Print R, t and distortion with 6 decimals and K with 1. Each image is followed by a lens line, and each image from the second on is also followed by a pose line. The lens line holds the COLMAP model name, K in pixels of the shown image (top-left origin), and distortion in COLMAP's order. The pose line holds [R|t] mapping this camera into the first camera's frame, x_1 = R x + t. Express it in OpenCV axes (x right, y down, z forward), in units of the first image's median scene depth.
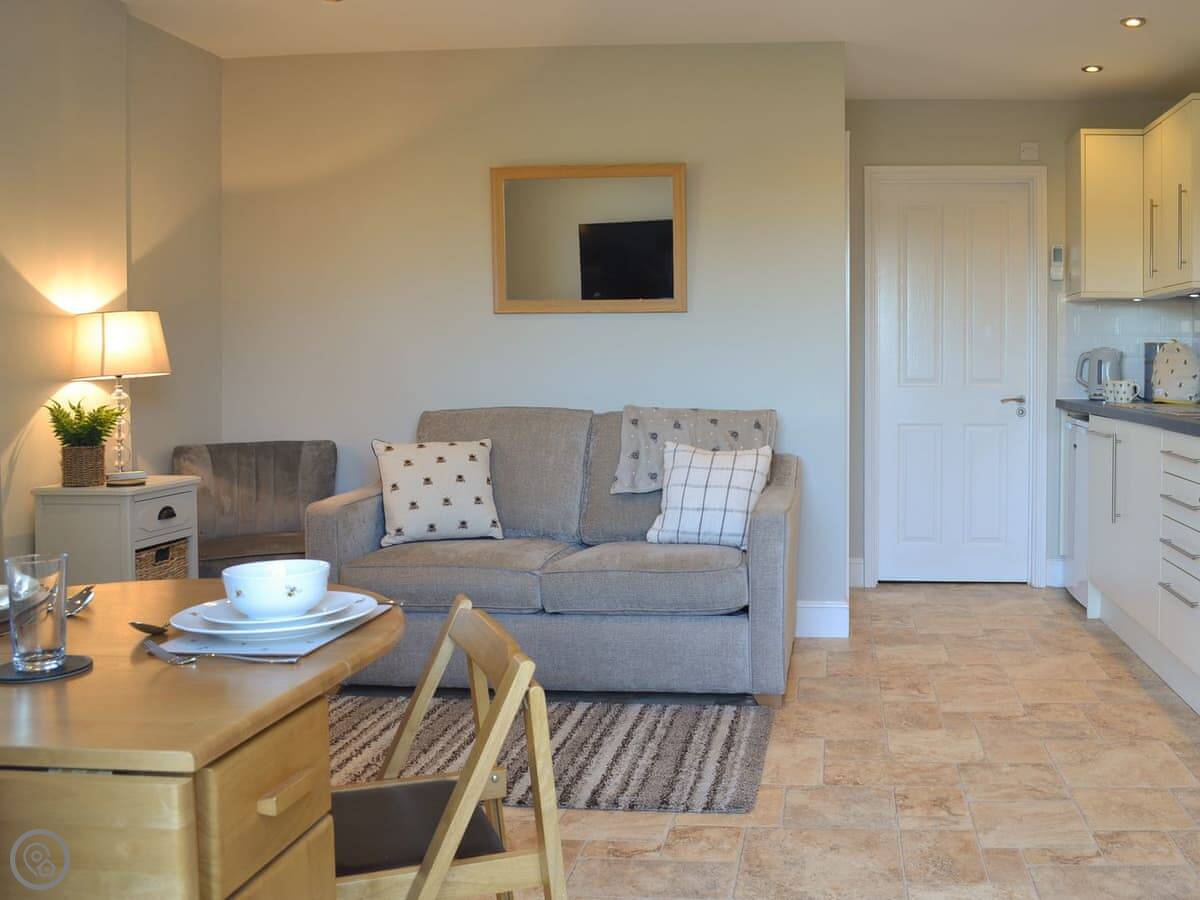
lens RADIAL K [[1050.7, 0, 600.0], [0, 1050.7, 450.0], [0, 0, 1]] dist [-0.211764, 0.005063]
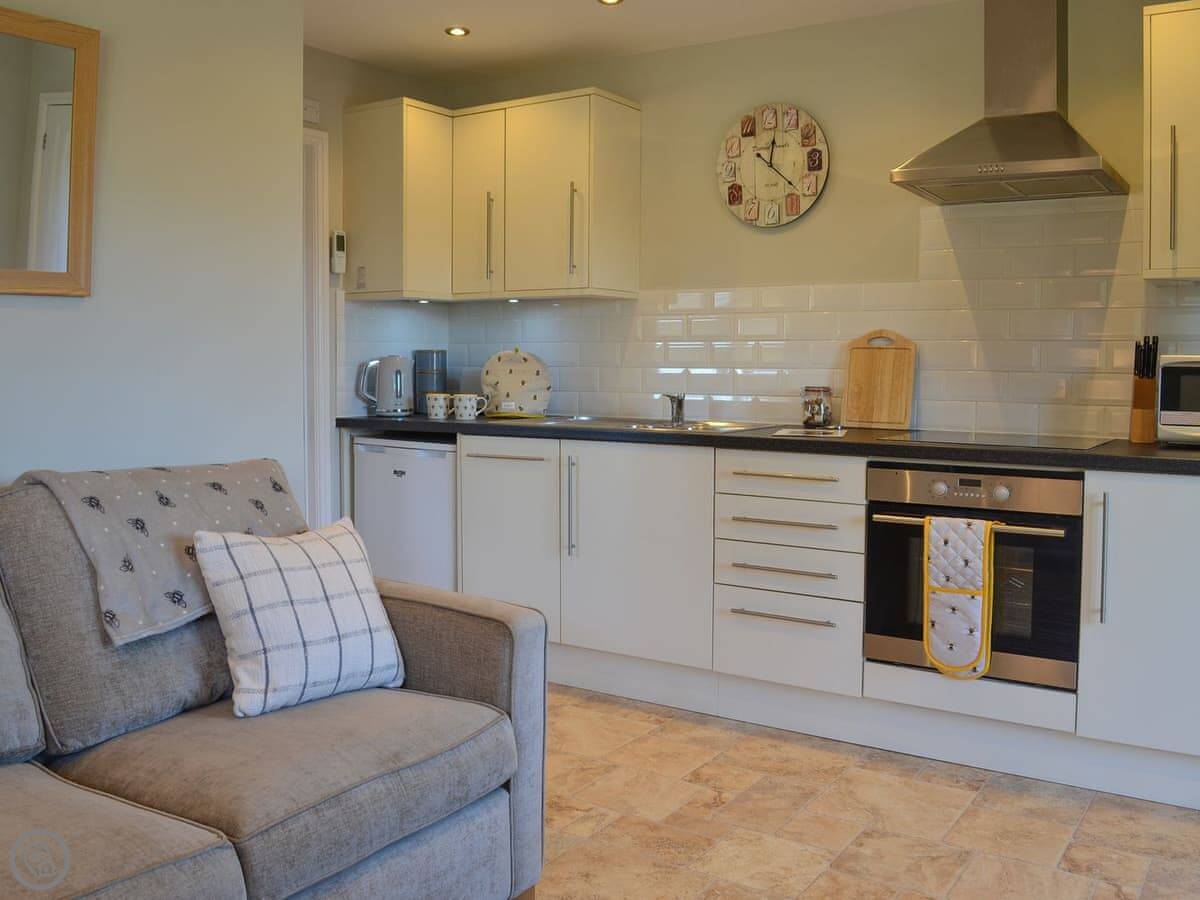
lens RADIAL K [[1107.3, 0, 598.7], [0, 1107.3, 404.6], [0, 0, 1]] dist [-0.051326, 0.001121]
pose [[0.366806, -0.025365, 0.929952, -0.343368], [0.065634, 0.997843, 0.001329, -0.053218], [-0.927979, 0.060549, 0.367679, 0.511325]]
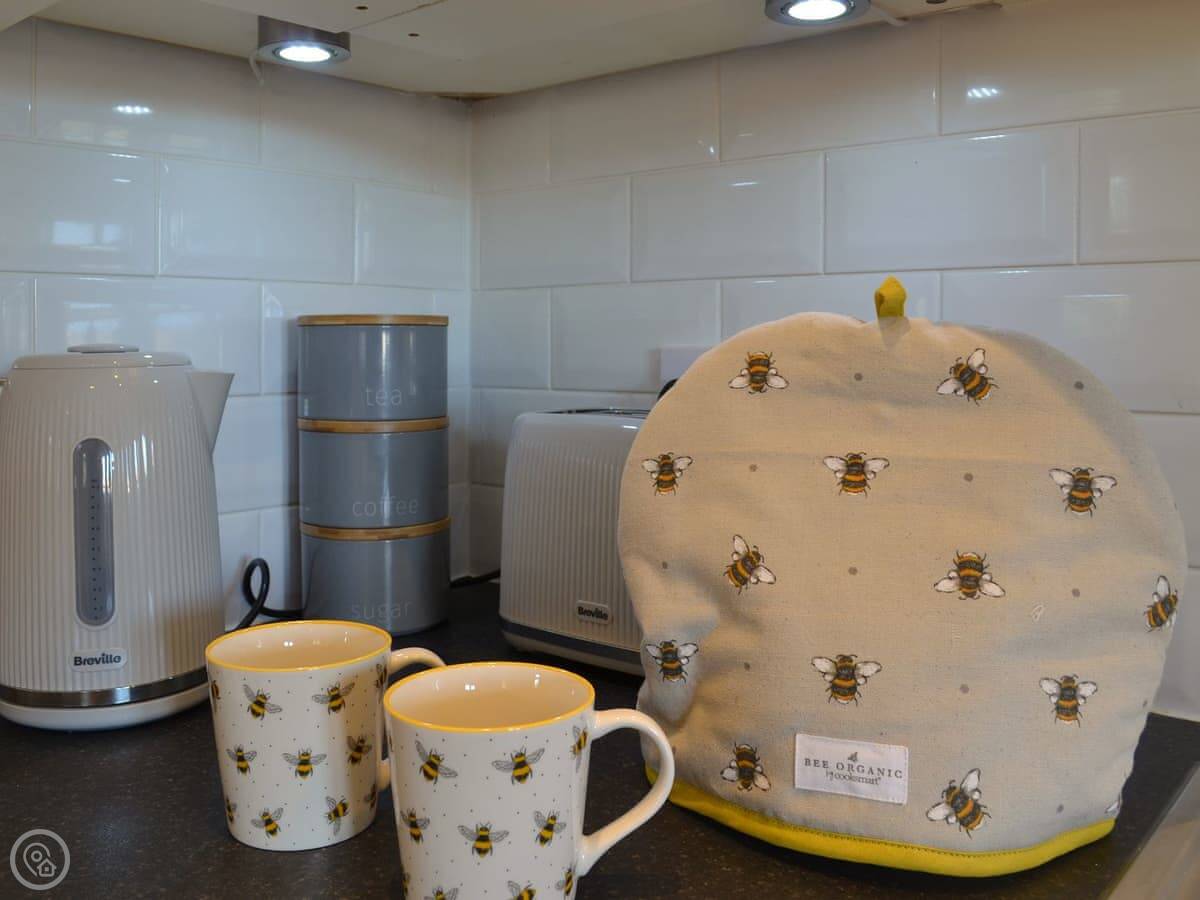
lens RADIAL K [[1107.3, 0, 598.7], [0, 1107.3, 404.6], [0, 0, 1]] dist [-0.051326, 0.001121]
pose [[0.473310, -0.043937, 0.879800, 0.428109], [0.065825, 0.997727, 0.014414, -0.098383], [-0.878433, 0.051090, 0.475126, 0.913577]]
